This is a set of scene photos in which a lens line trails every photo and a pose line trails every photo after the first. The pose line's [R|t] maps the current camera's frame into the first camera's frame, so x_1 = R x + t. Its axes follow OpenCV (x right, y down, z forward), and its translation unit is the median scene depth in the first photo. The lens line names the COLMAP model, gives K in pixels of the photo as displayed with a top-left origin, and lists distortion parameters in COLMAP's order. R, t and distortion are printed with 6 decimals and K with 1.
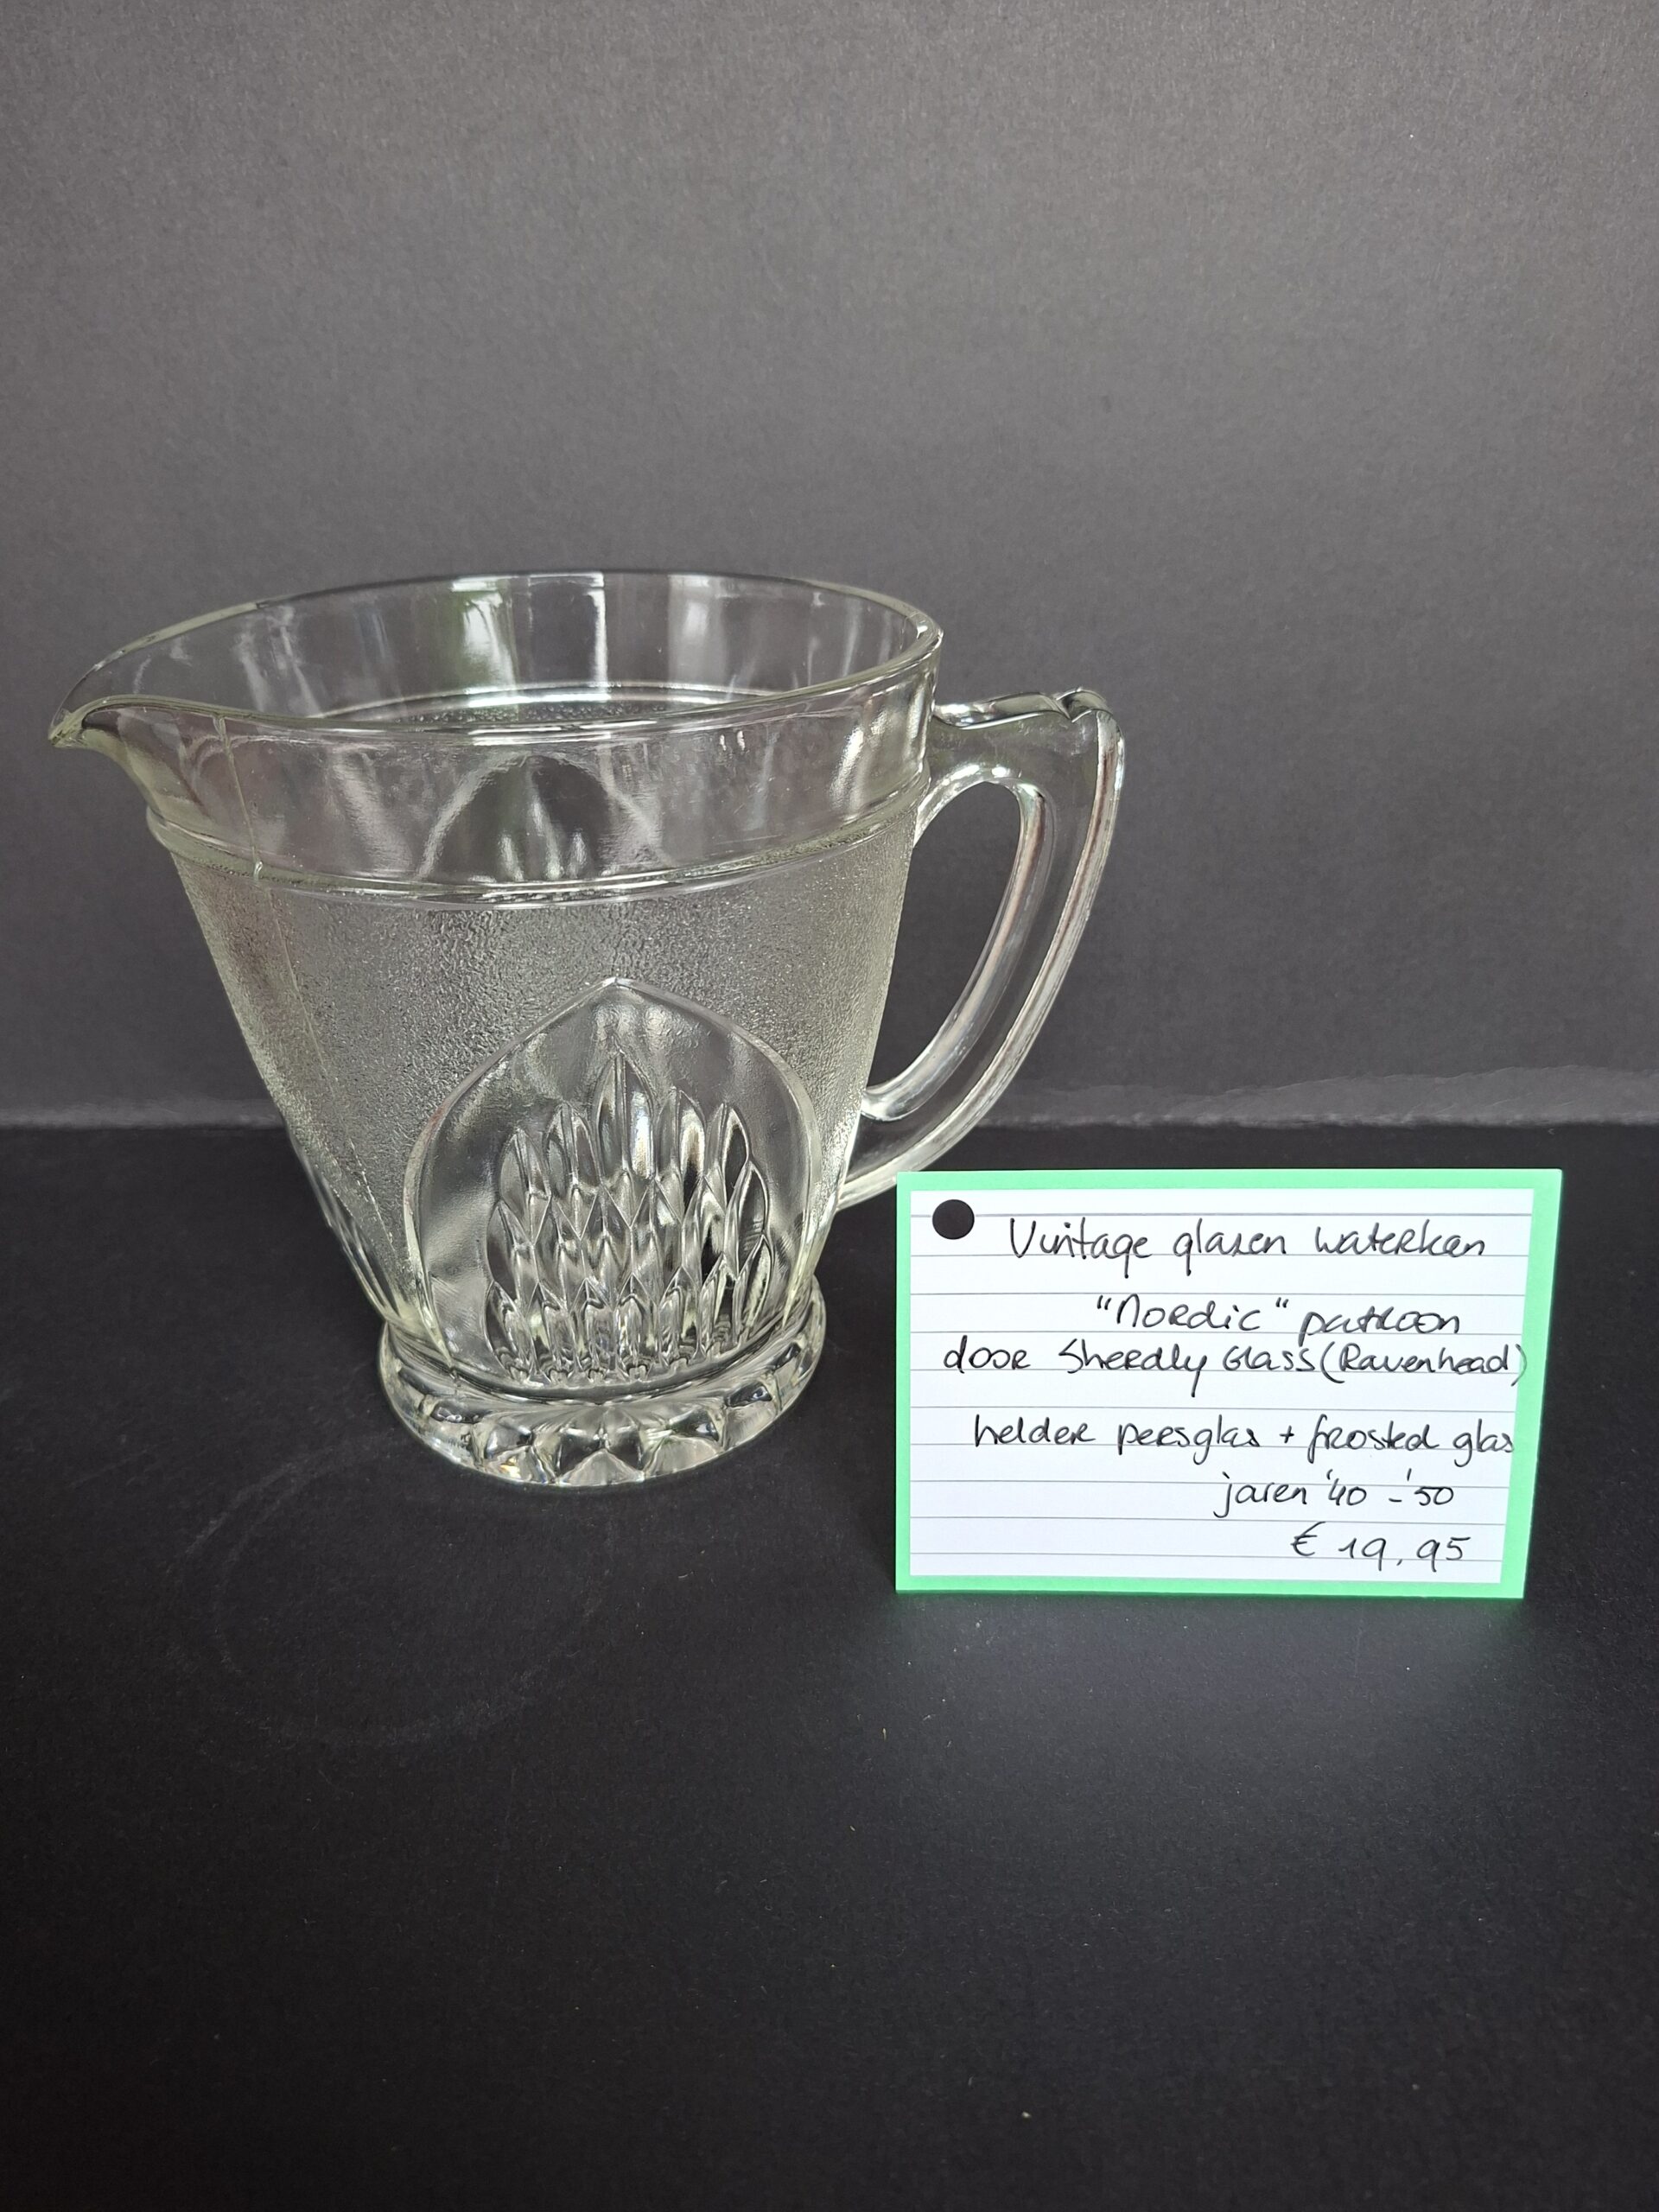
lens RADIAL K [[1710.7, 0, 839.2], [0, 1710.7, 1116.2], [0, 0, 1]] dist [-0.051082, 0.025125]
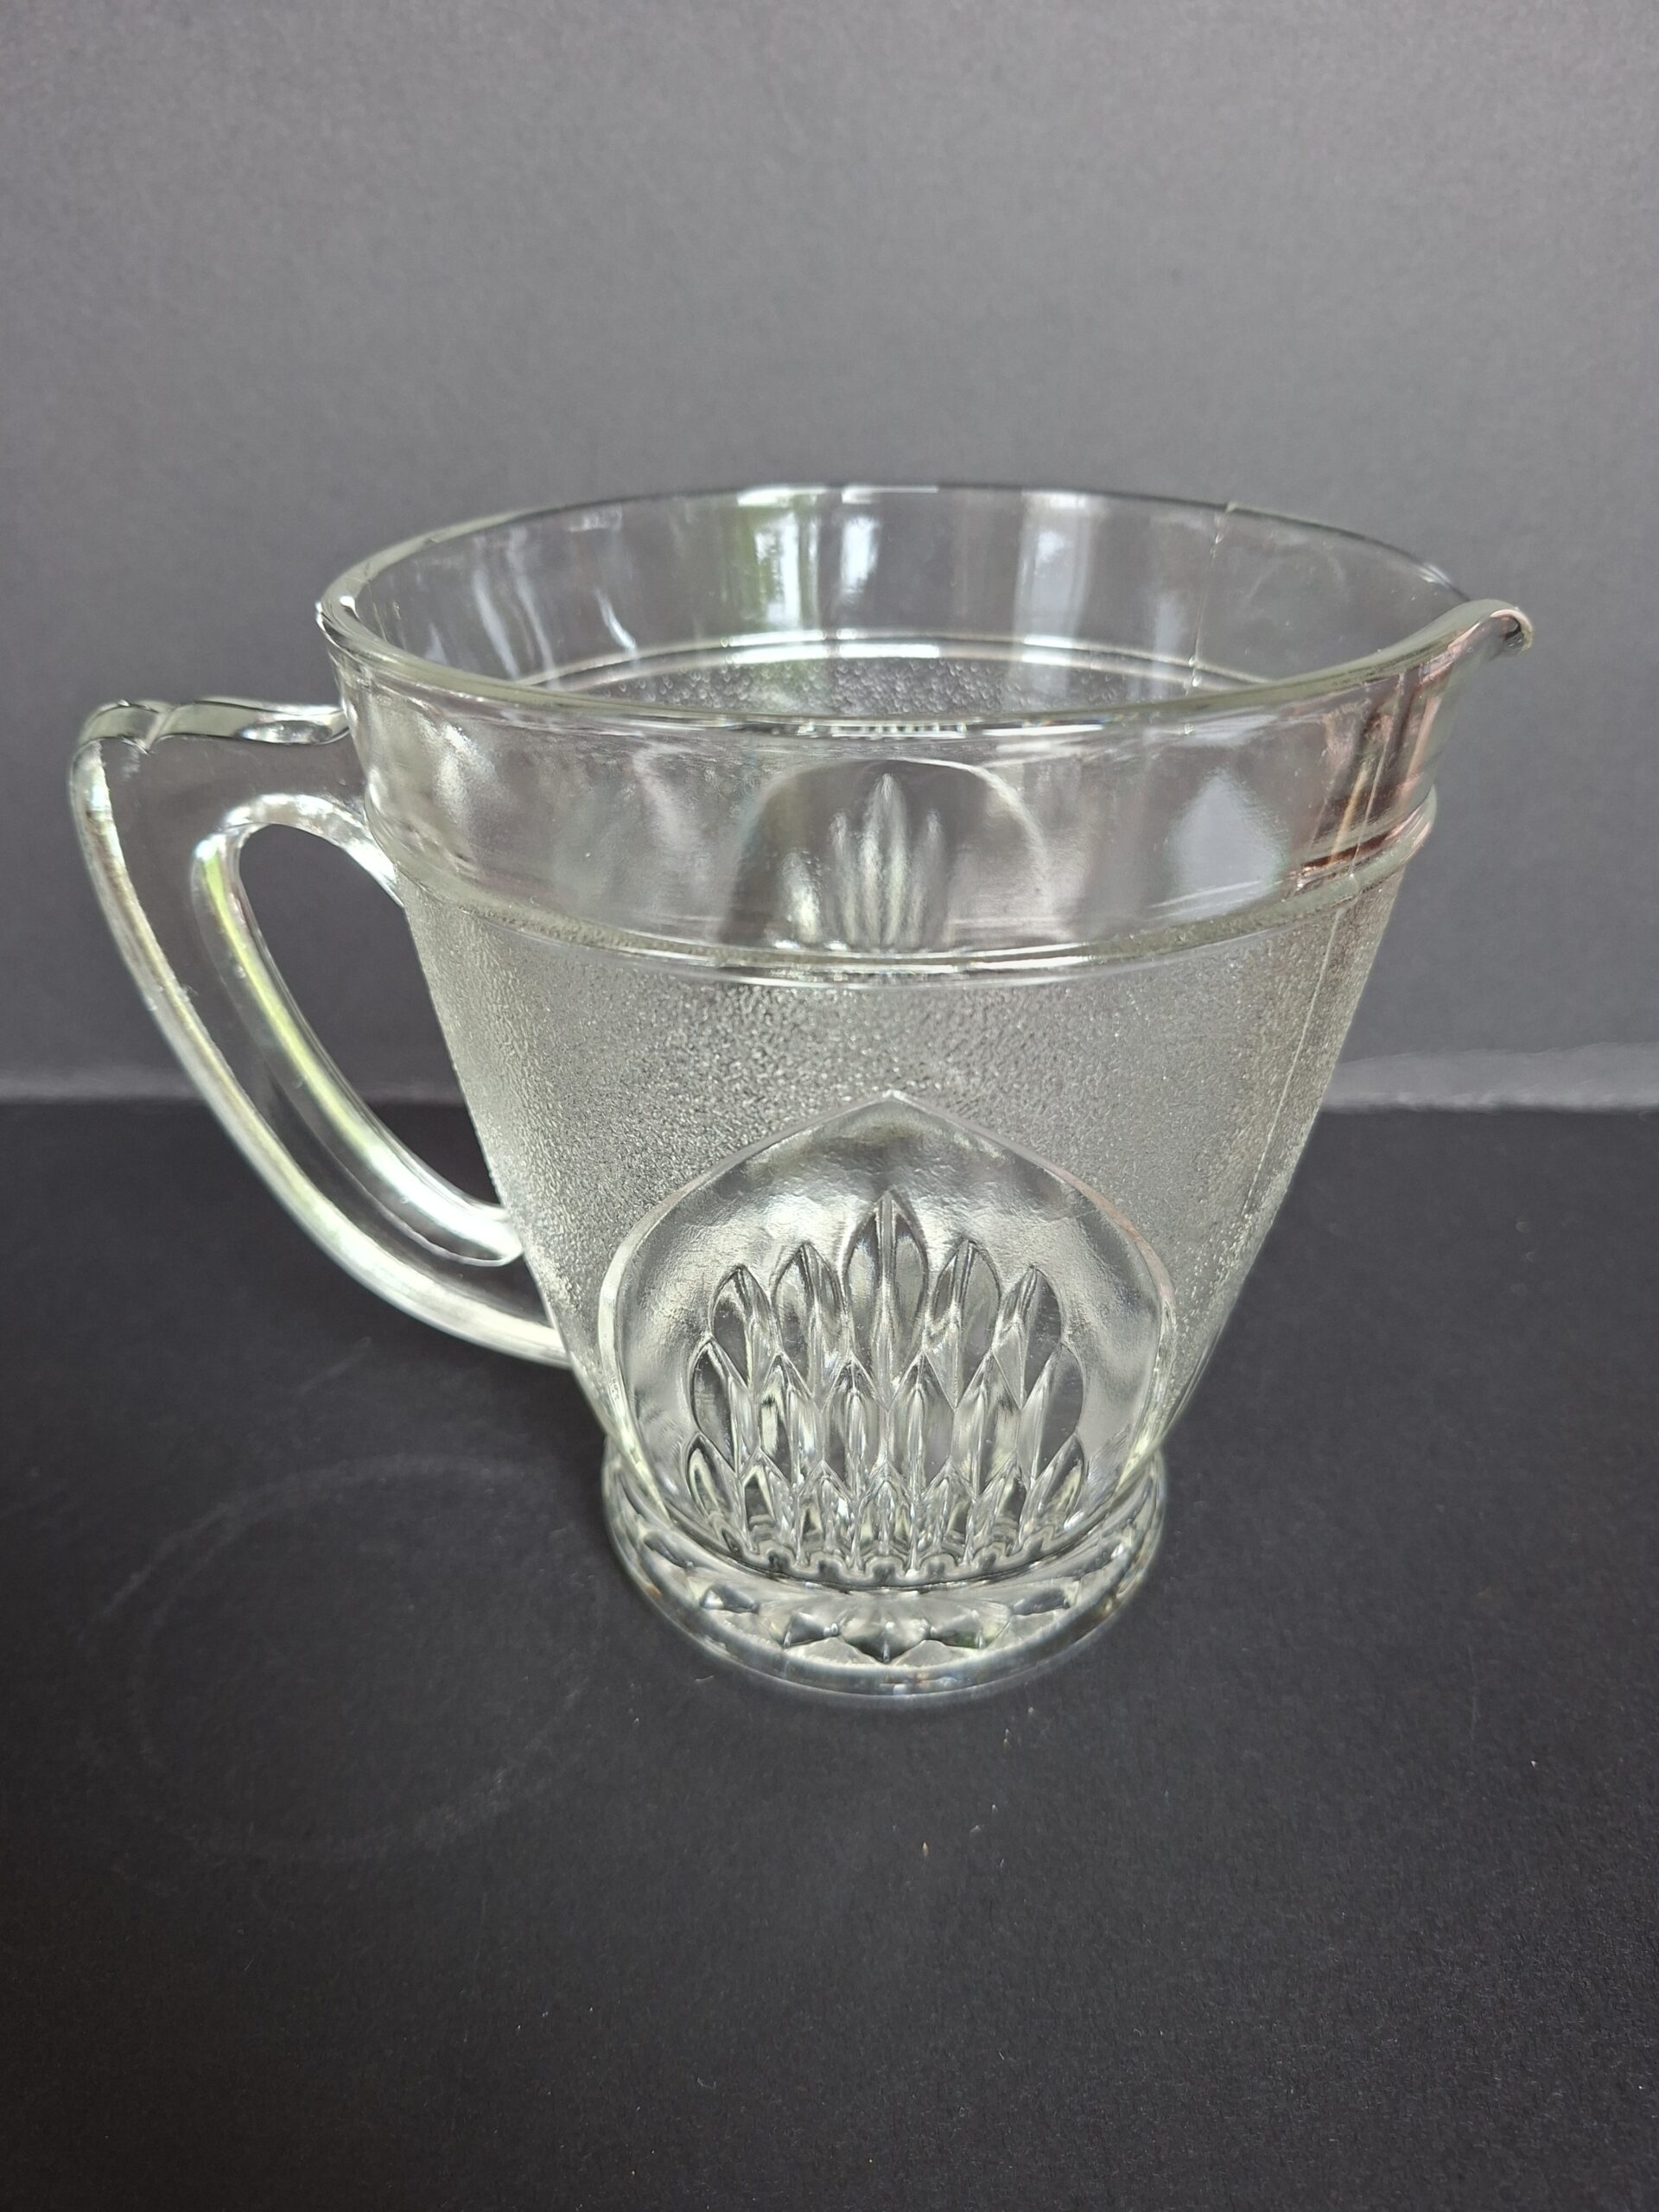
lens RADIAL K [[1710.7, 0, 849.1], [0, 1710.7, 1128.1], [0, 0, 1]] dist [-0.051082, 0.025125]
pose [[0.999825, 0.006397, 0.017601, -0.021480], [-0.007086, 0.999198, 0.039416, -0.021142], [-0.017335, -0.039534, 0.999068, 0.130103]]
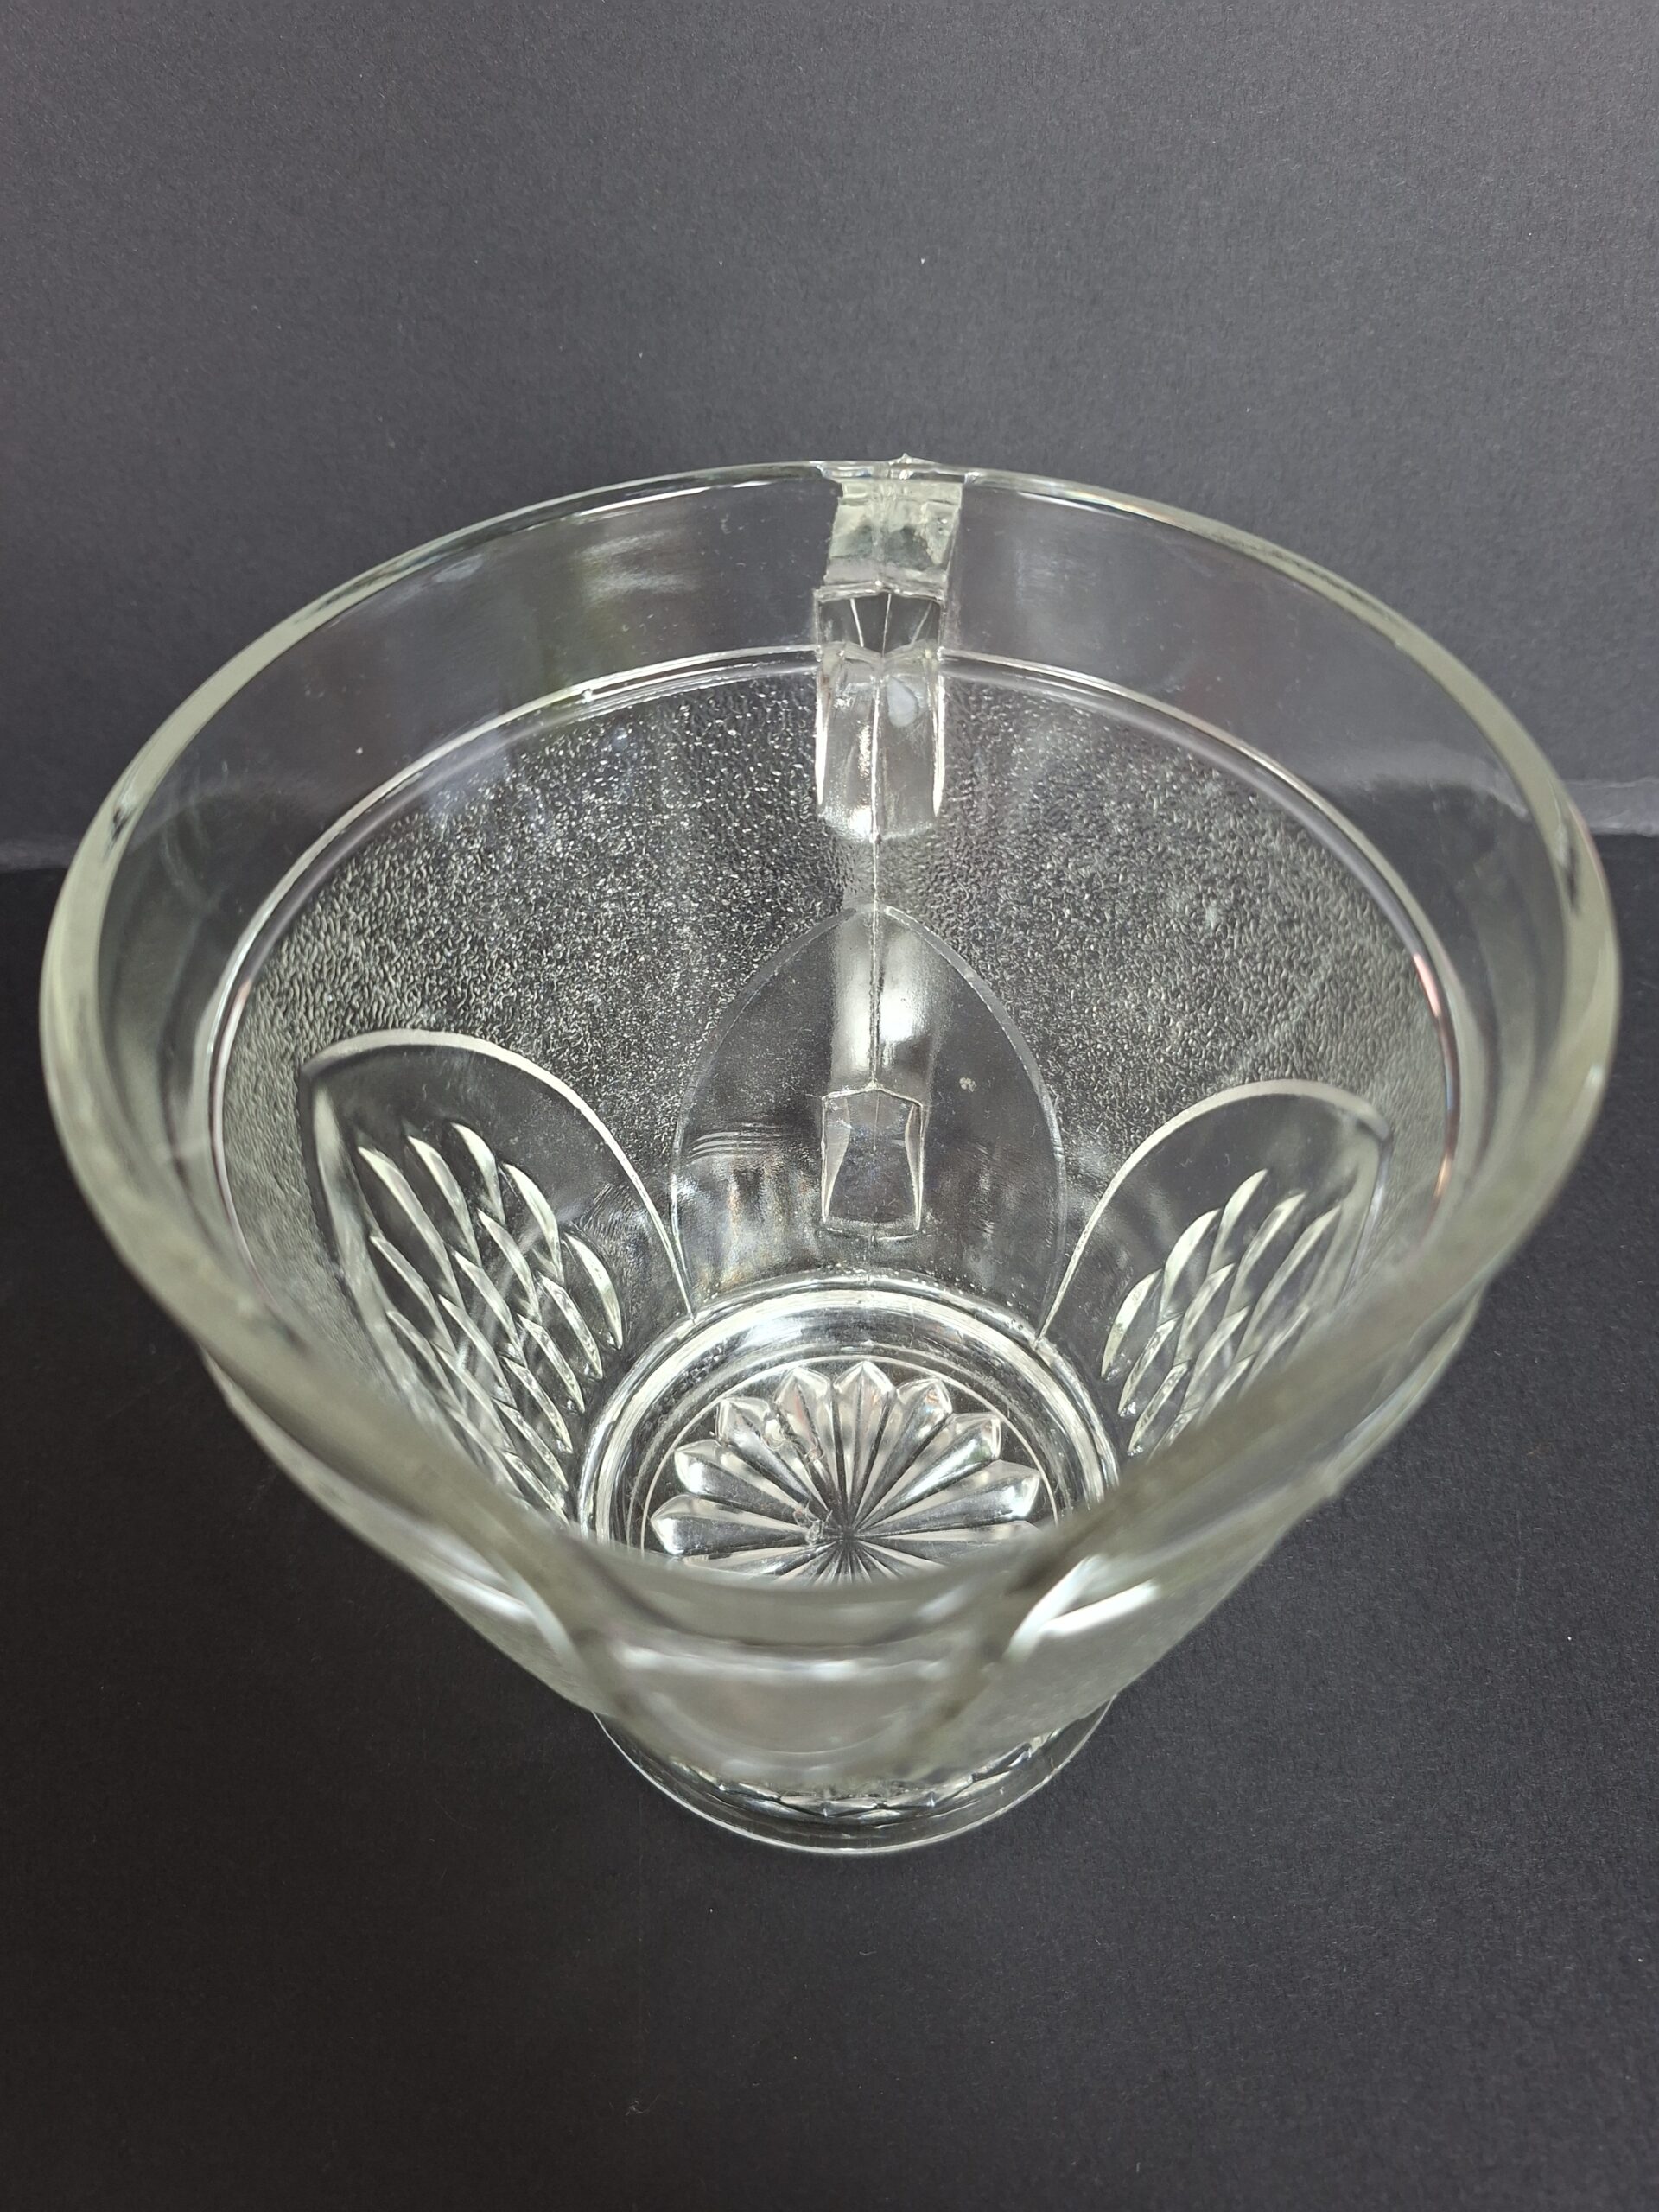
lens RADIAL K [[1710.7, 0, 793.4], [0, 1710.7, 1069.2], [0, 0, 1]] dist [-0.051082, 0.025125]
pose [[0.999689, -0.023483, 0.008412, -0.077057], [0.018200, 0.917287, 0.397810, -0.275975], [-0.017058, -0.397533, 0.917429, 0.213003]]
